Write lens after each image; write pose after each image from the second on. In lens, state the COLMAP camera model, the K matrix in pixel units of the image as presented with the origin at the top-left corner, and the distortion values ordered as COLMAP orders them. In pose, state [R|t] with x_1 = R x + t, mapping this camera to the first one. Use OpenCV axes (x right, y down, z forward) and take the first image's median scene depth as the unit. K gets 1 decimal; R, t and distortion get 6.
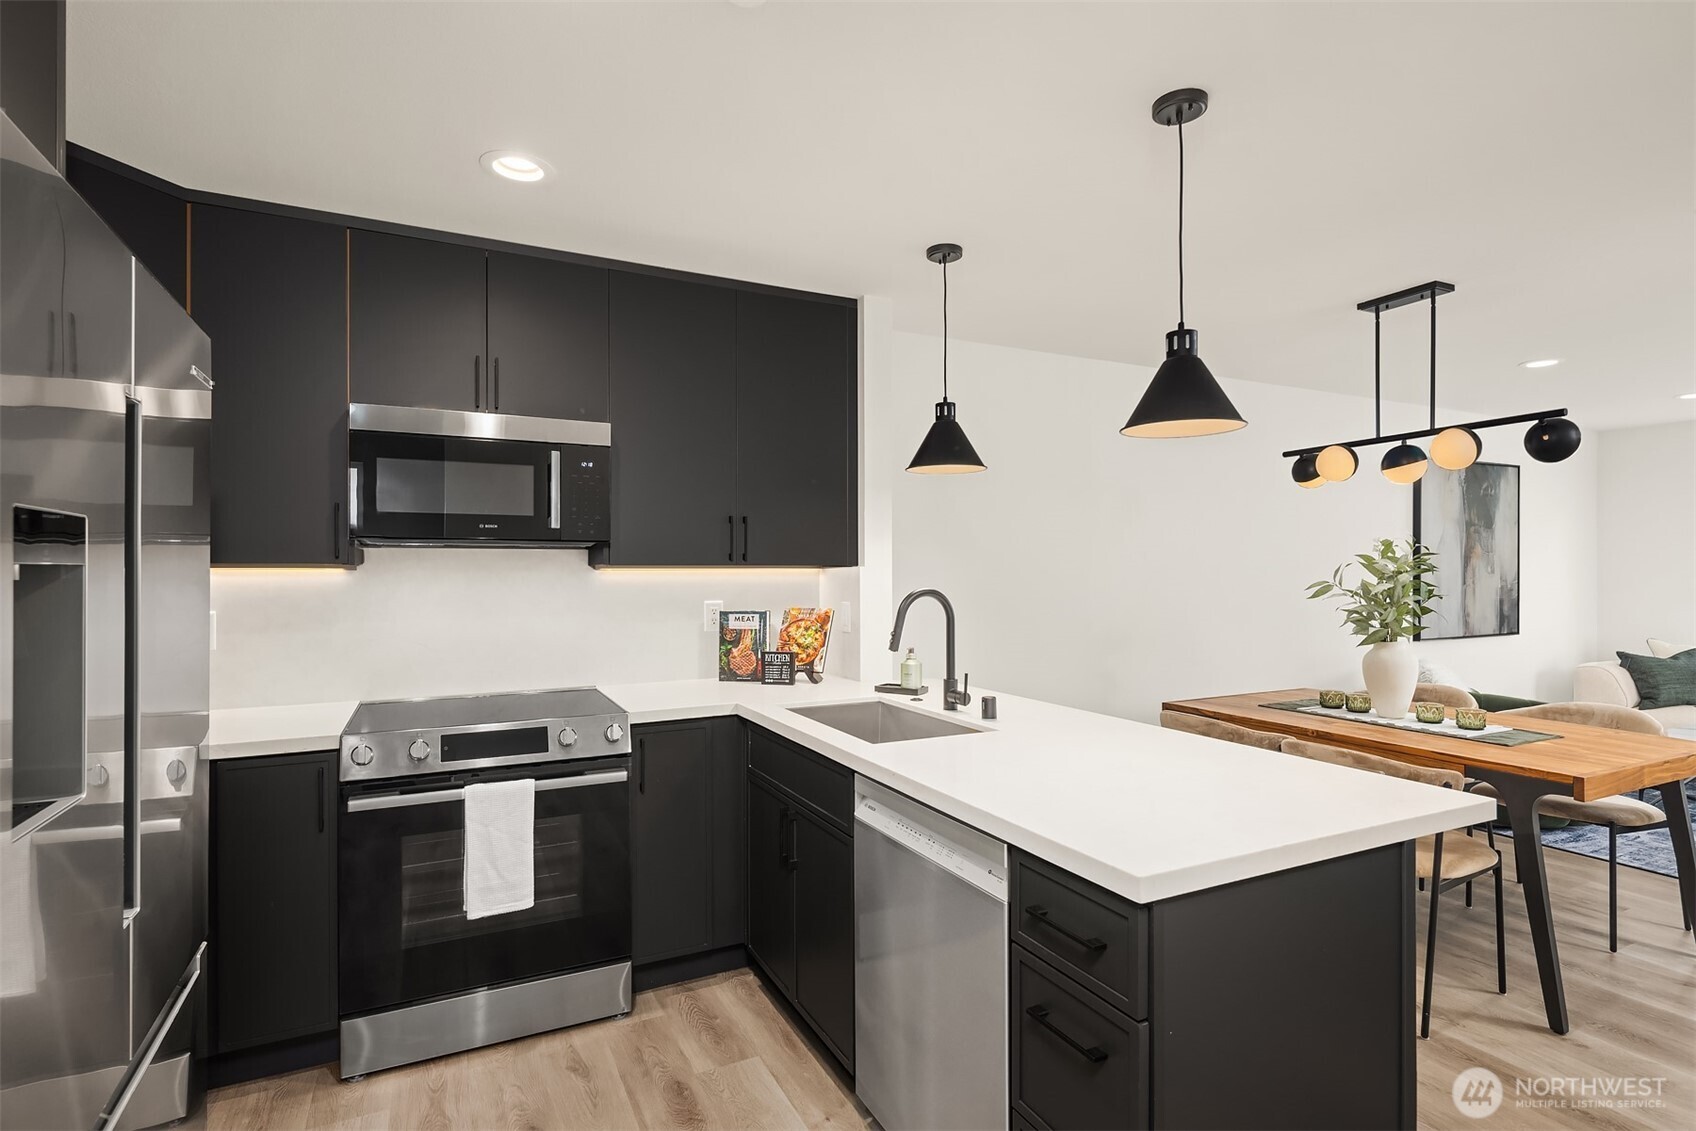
lens RADIAL K [[837.2, 0, 846.8], [0, 837.2, 564.6], [0, 0, 1]] dist [0.001976, -0.003553]
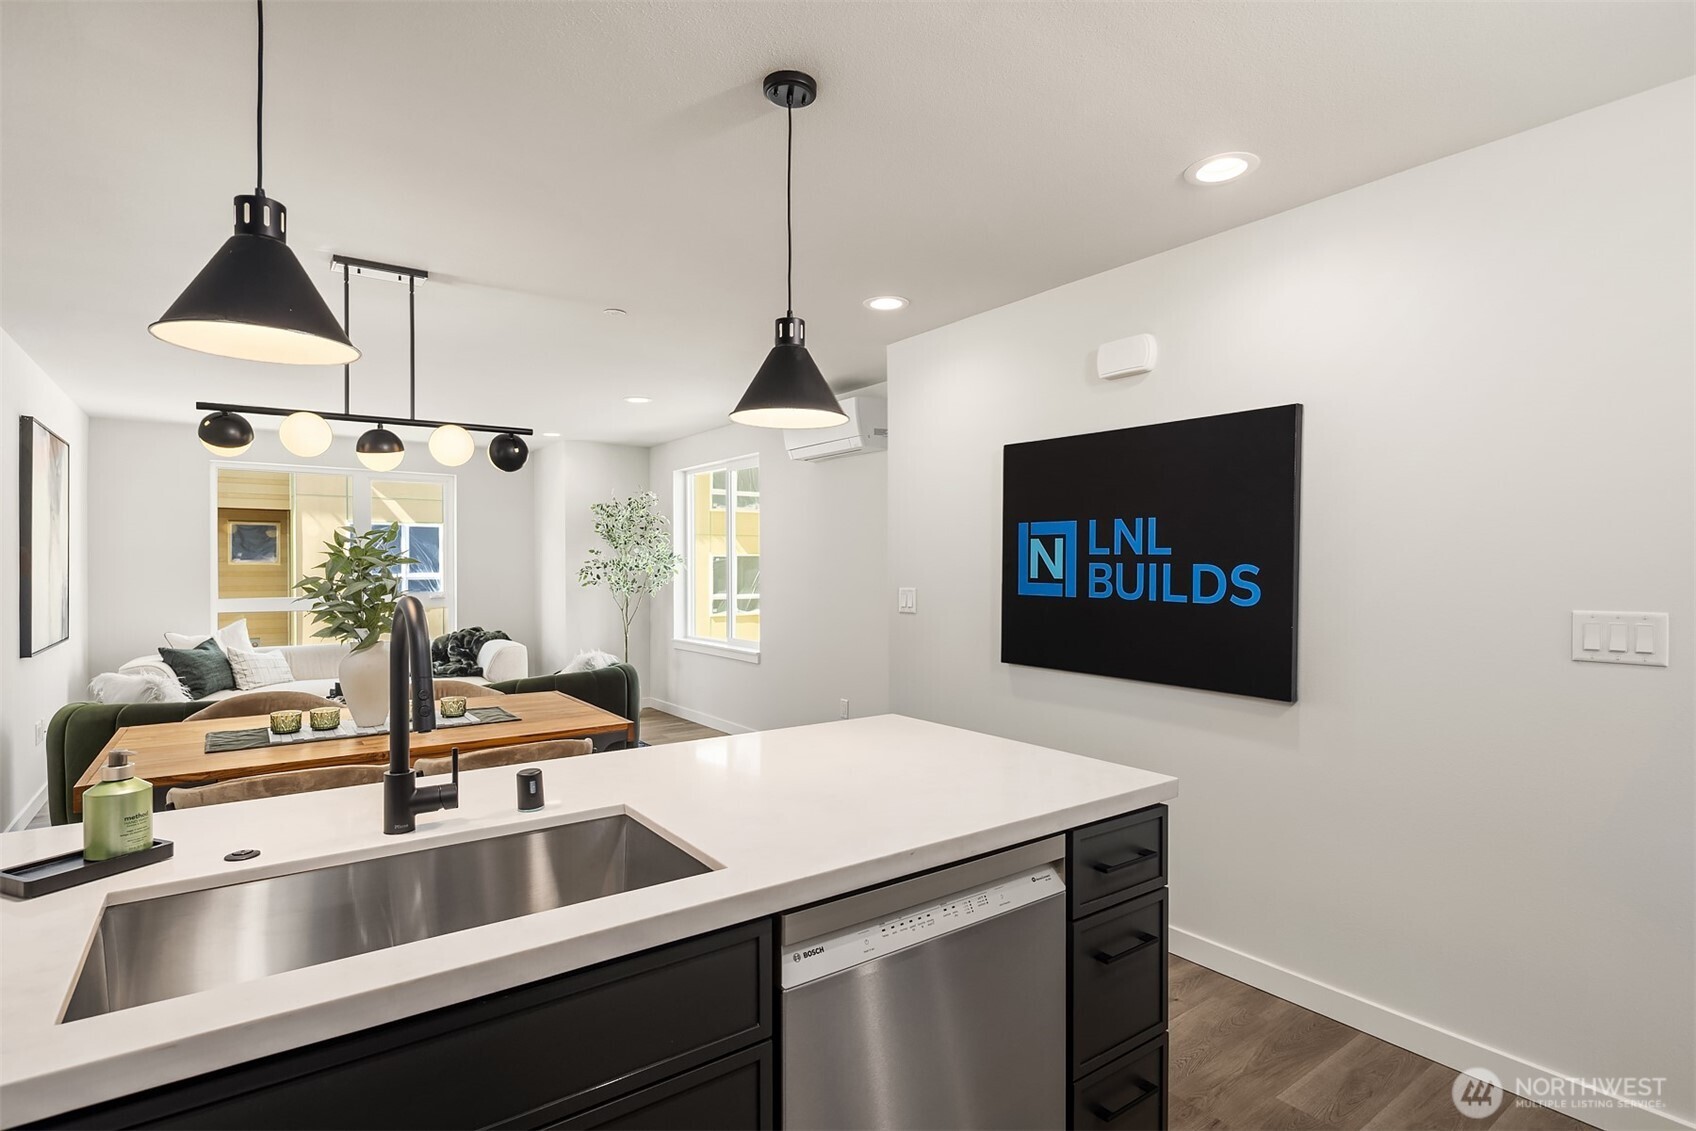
lens RADIAL K [[837.2, 0, 846.2], [0, 837.2, 573.4], [0, 0, 1]] dist [0.001976, -0.003553]
pose [[-0.170381, -0.005874, 0.985361, -0.398672], [-0.007142, 0.999963, 0.004726, 0.011158], [-0.985352, -0.006232, -0.170417, 0.761282]]
